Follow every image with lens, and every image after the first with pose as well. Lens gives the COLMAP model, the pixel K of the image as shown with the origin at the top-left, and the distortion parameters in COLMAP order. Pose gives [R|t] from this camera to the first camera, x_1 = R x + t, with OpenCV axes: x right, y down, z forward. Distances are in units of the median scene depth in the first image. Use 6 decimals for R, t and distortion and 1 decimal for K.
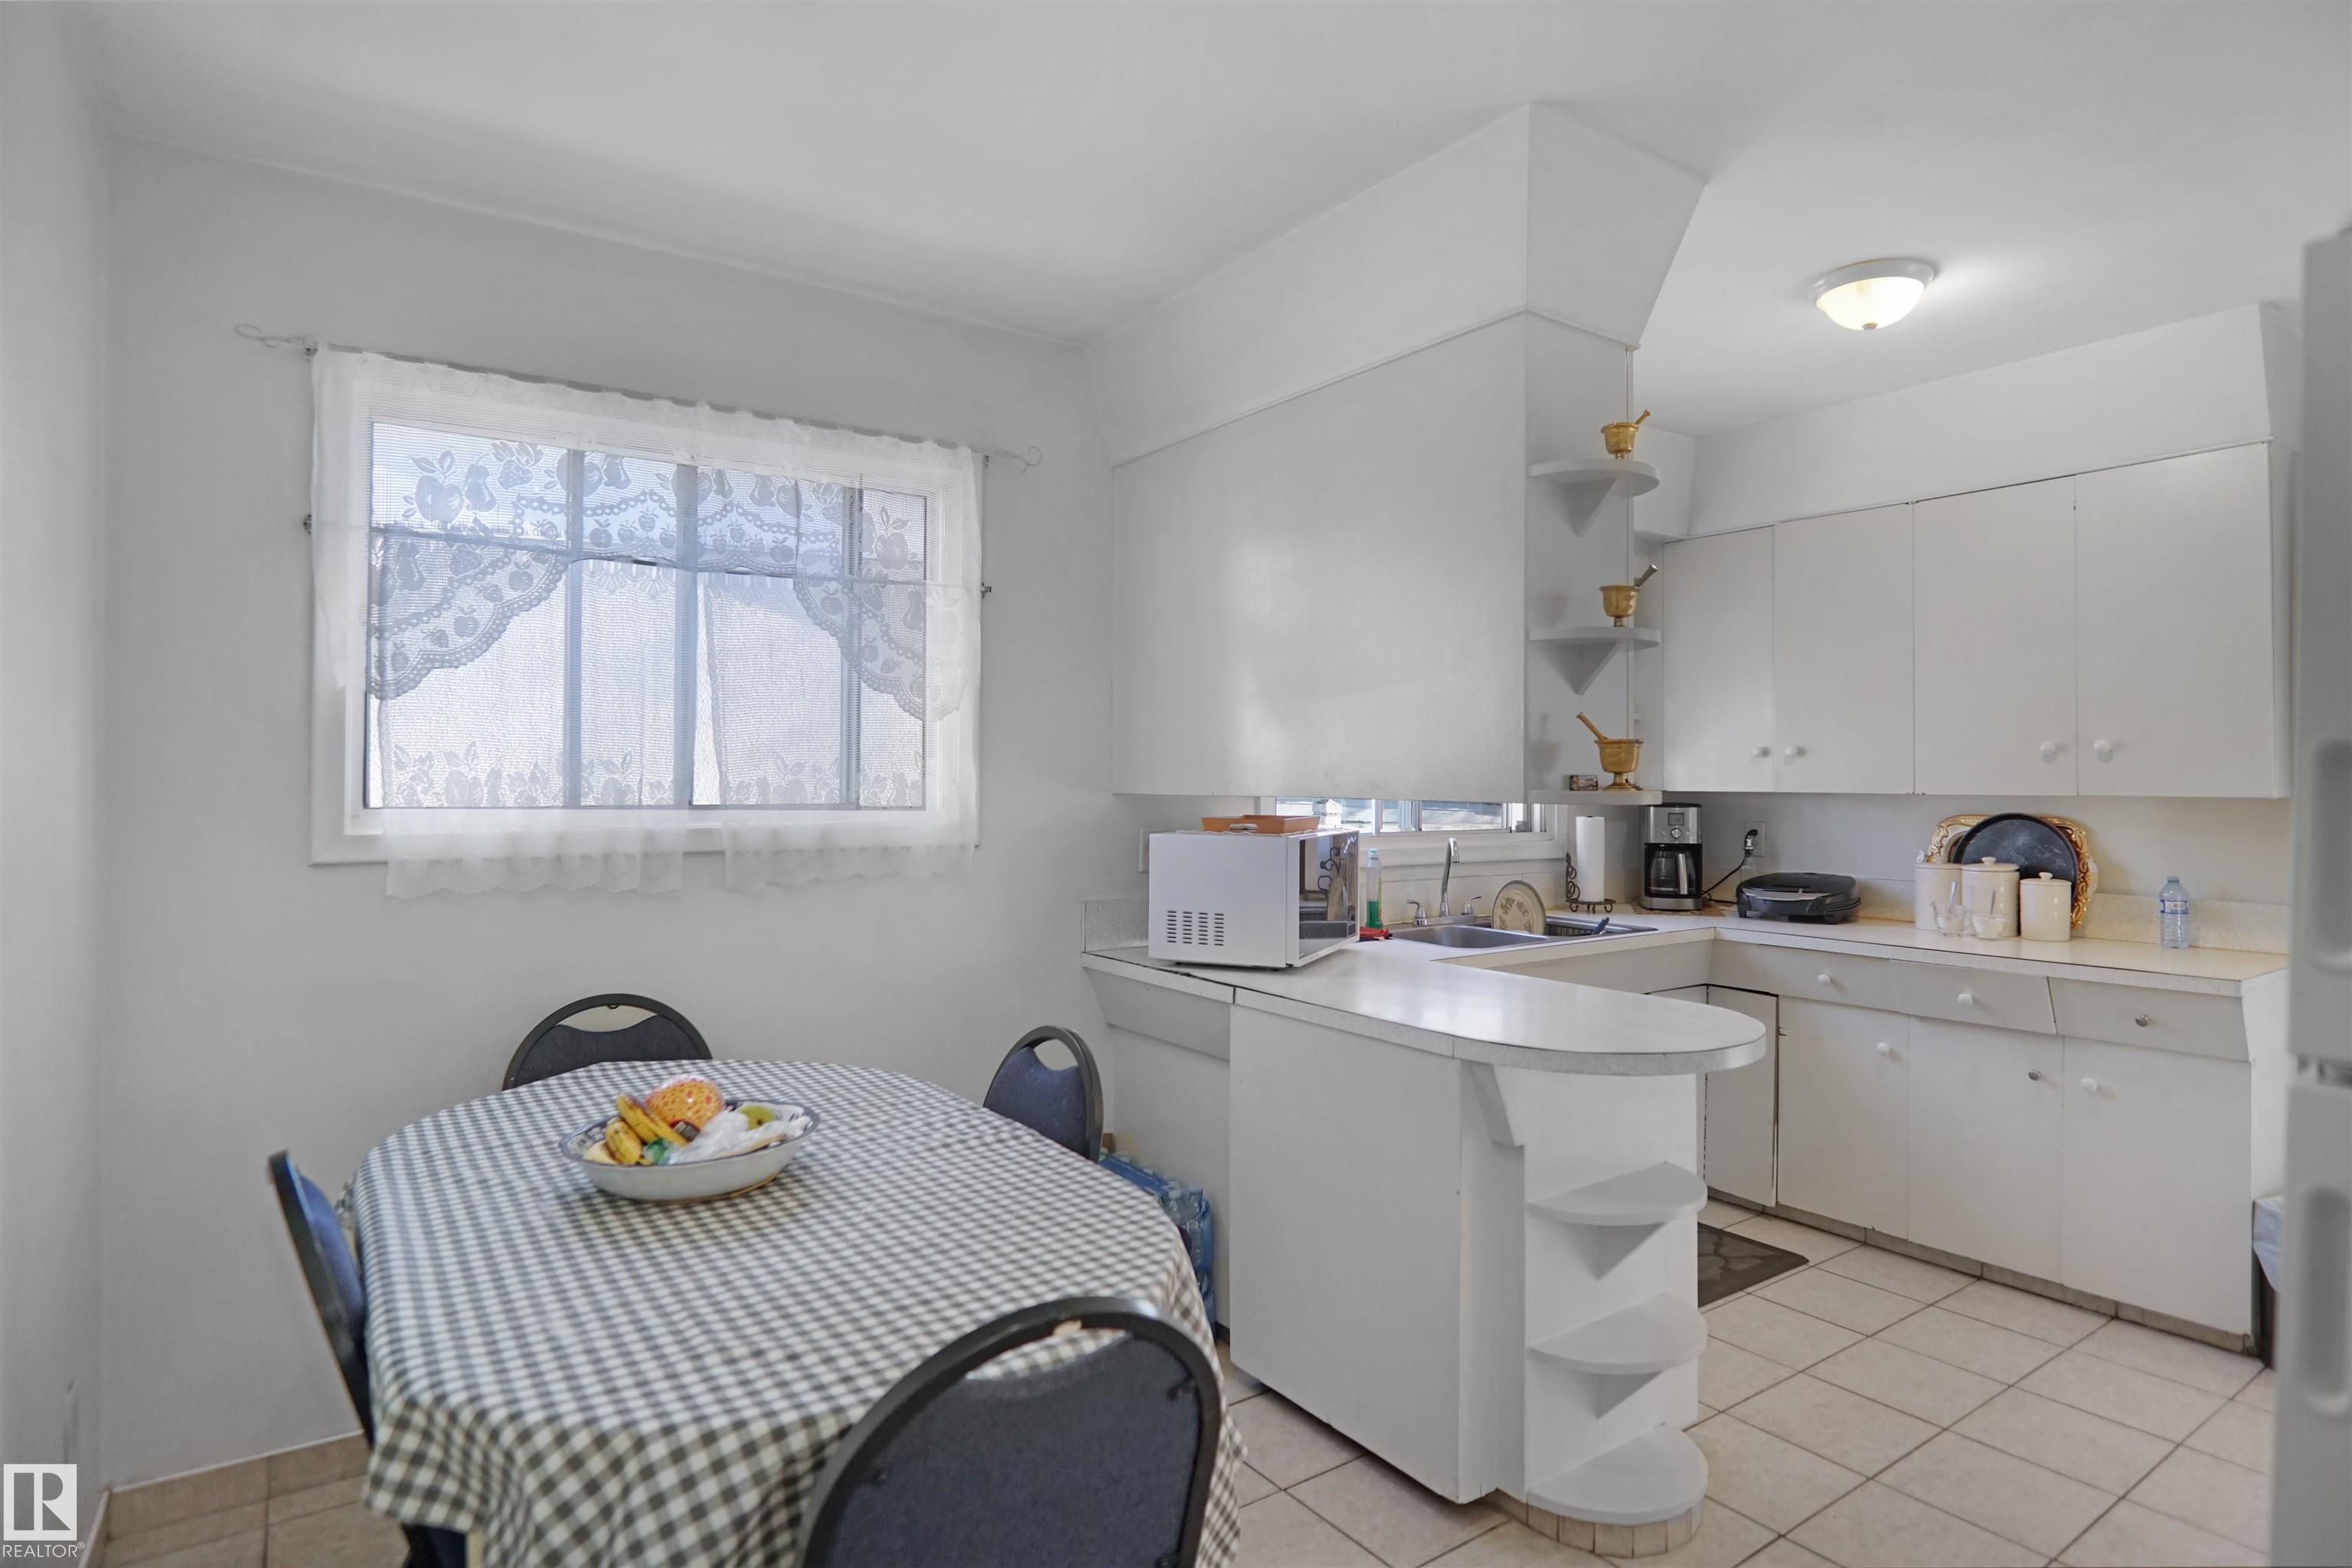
lens RADIAL K [[1236.3, 0, 1204.4], [0, 1236.3, 769.6], [0, 0, 1]] dist [-0.037424, 0.012265]
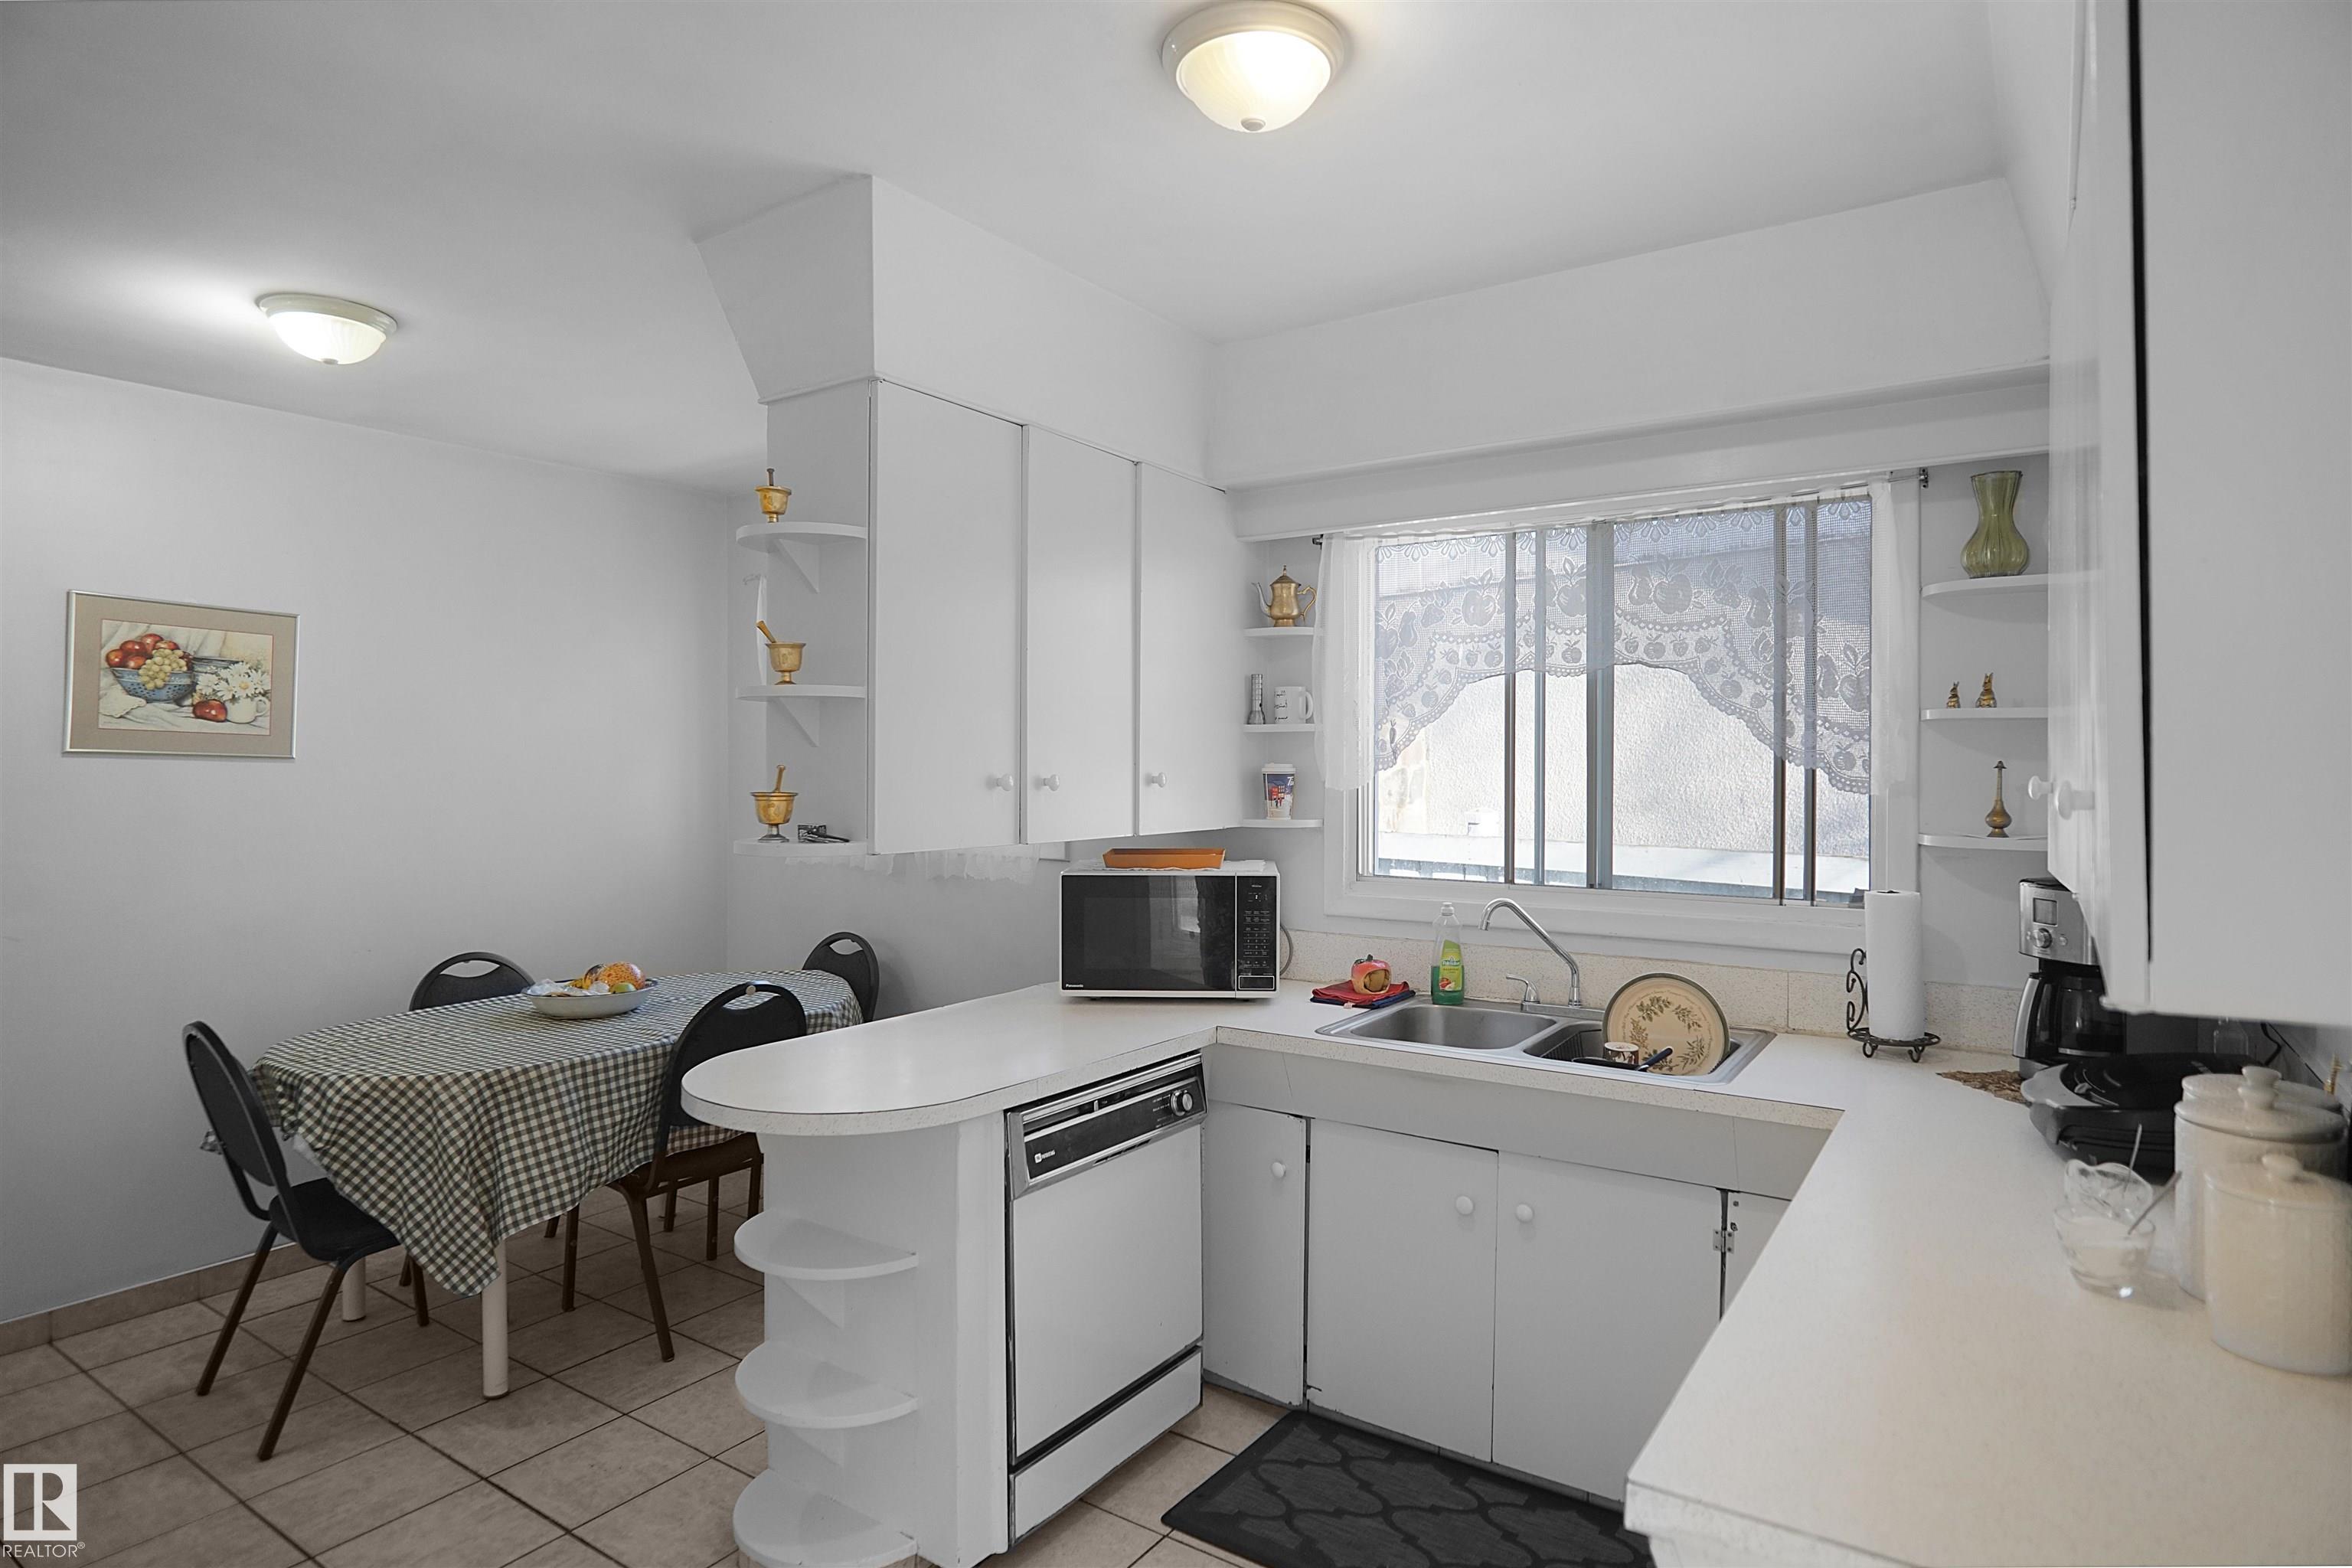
lens RADIAL K [[1236.3, 0, 1204.4], [0, 1236.3, 769.6], [0, 0, 1]] dist [-0.037424, 0.012265]
pose [[0.383398, 0.000514, -0.923583, 0.818920], [0.006527, 0.999973, 0.003266, -0.026294], [0.923560, -0.007281, 0.383384, 0.542807]]
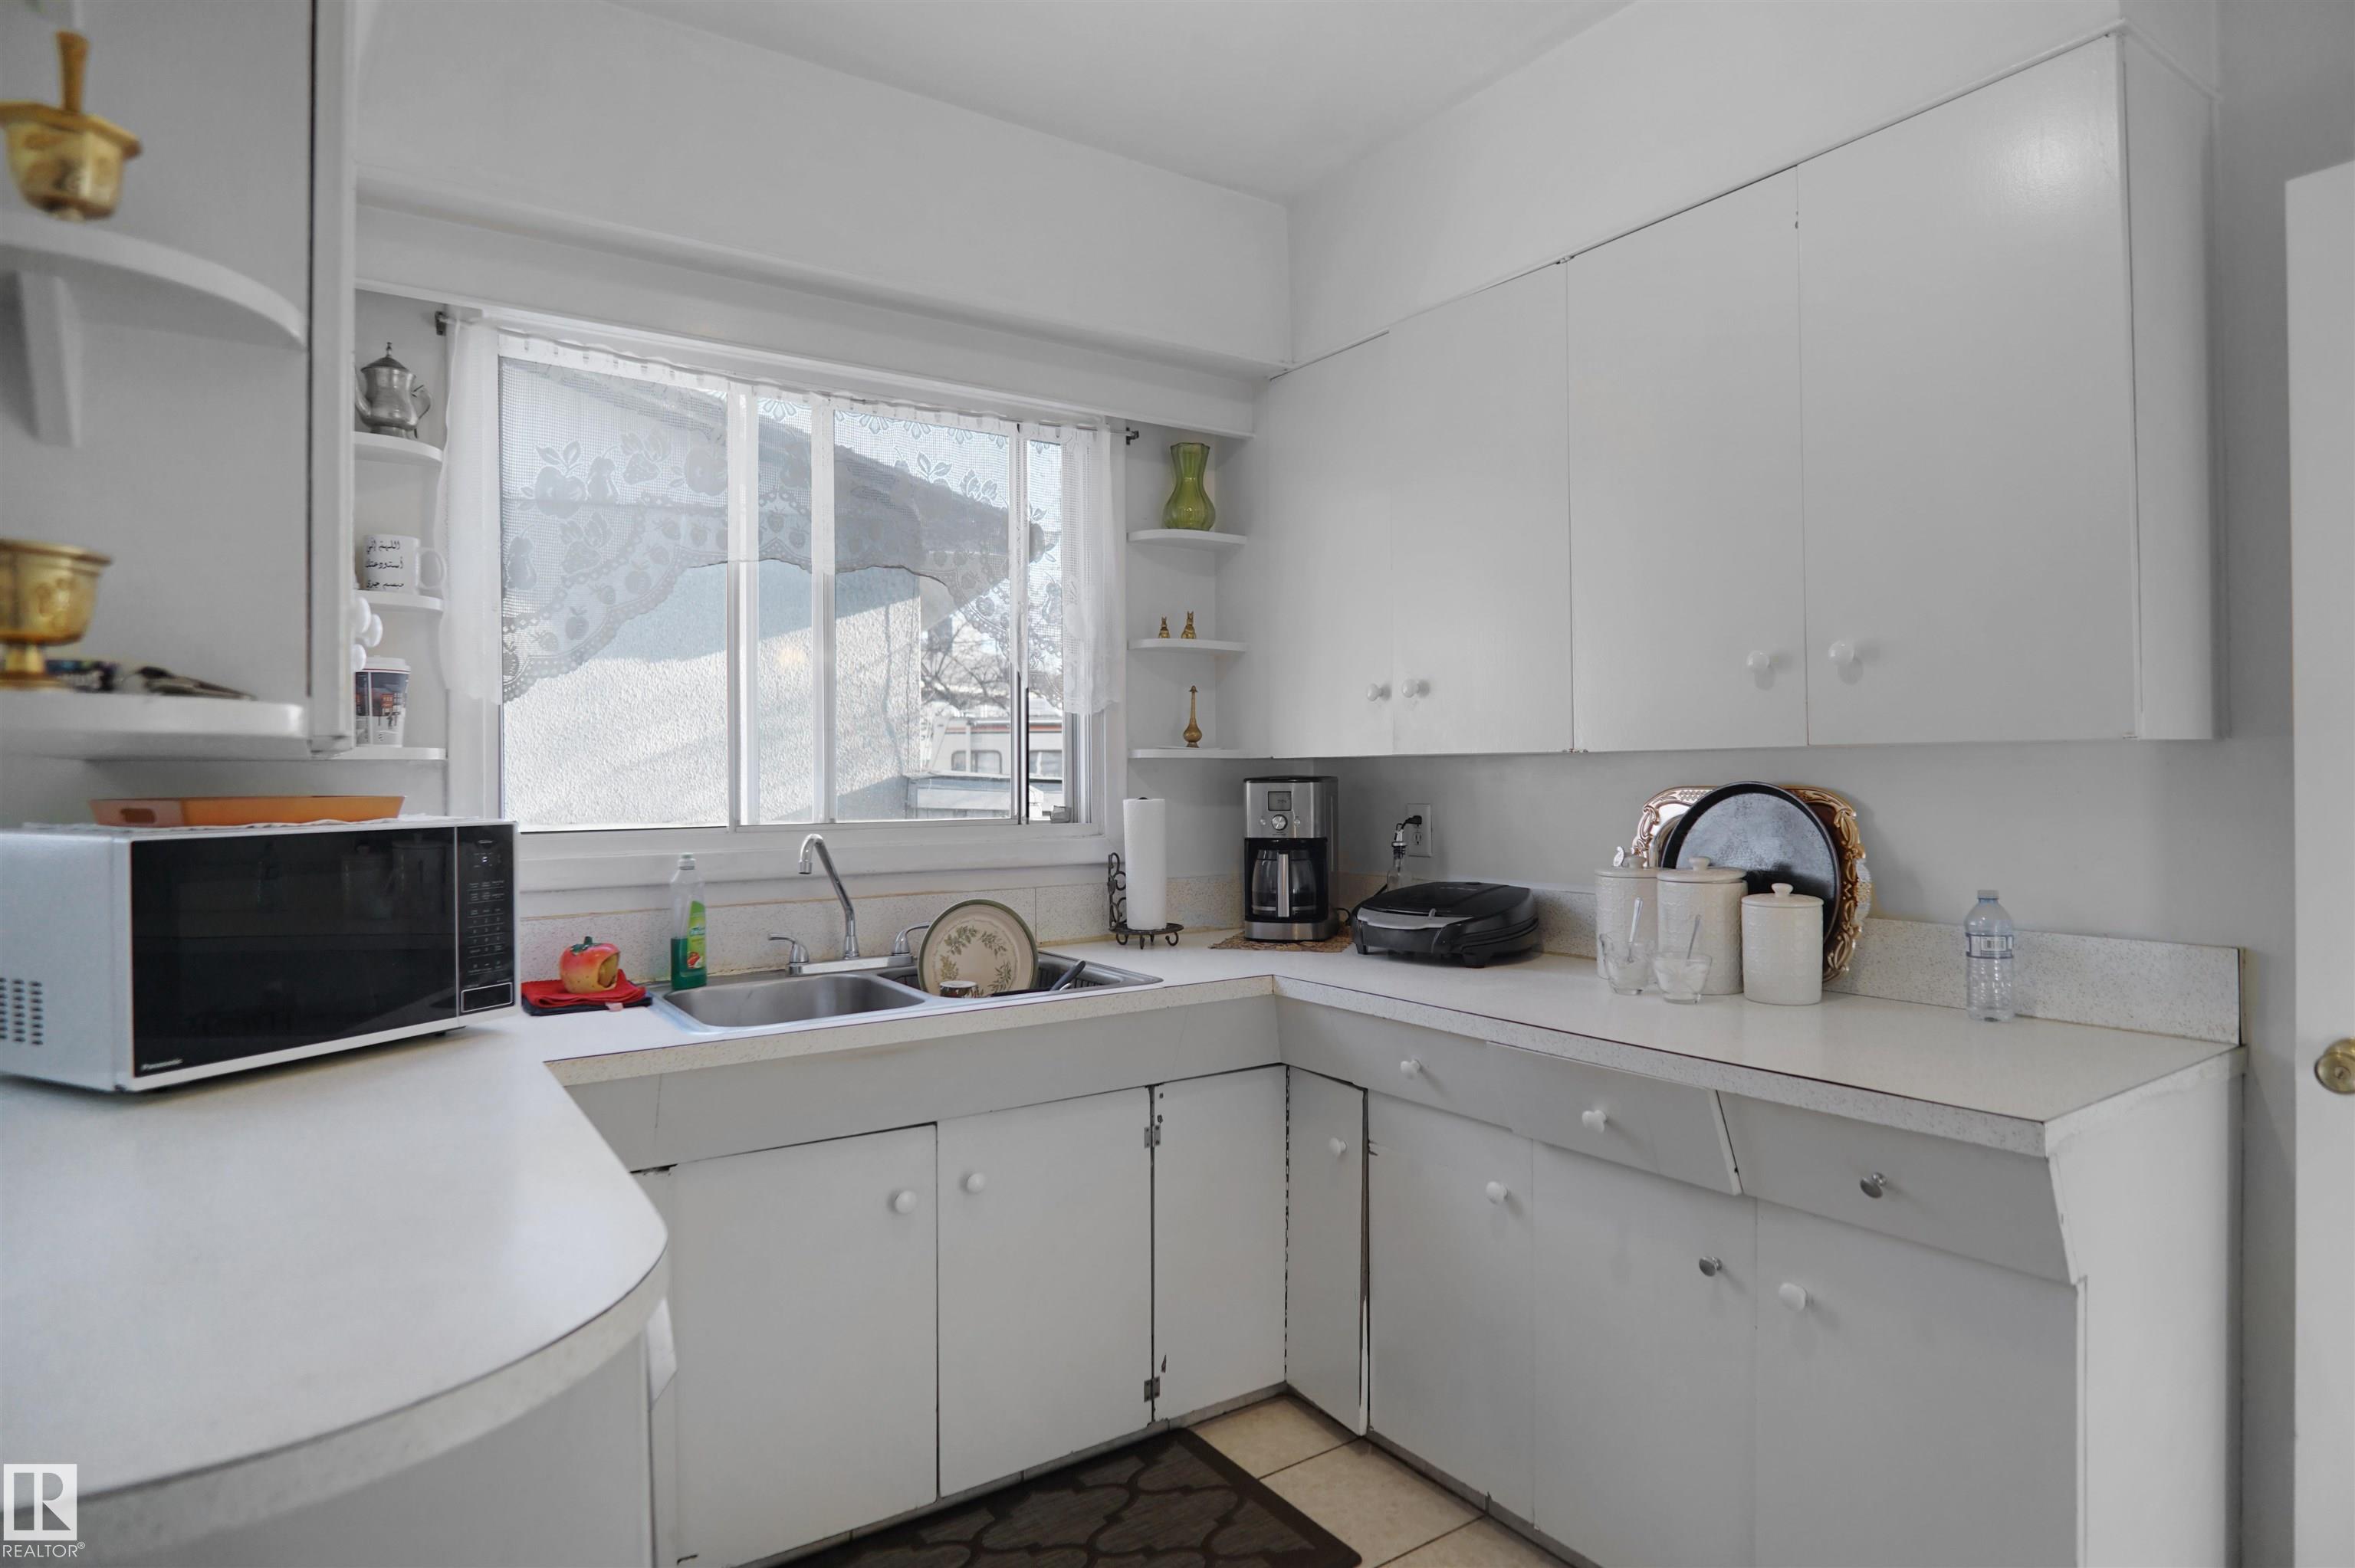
lens RADIAL K [[1280.9, 0, 1183.1], [0, 1280.9, 769.5], [0, 0, 1]] dist [-0.035564, 0.011336]
pose [[0.999935, -0.010727, -0.003823, 0.382360], [0.010745, 0.999931, 0.004650, 0.023062], [0.003773, -0.004690, 0.999982, 0.370860]]
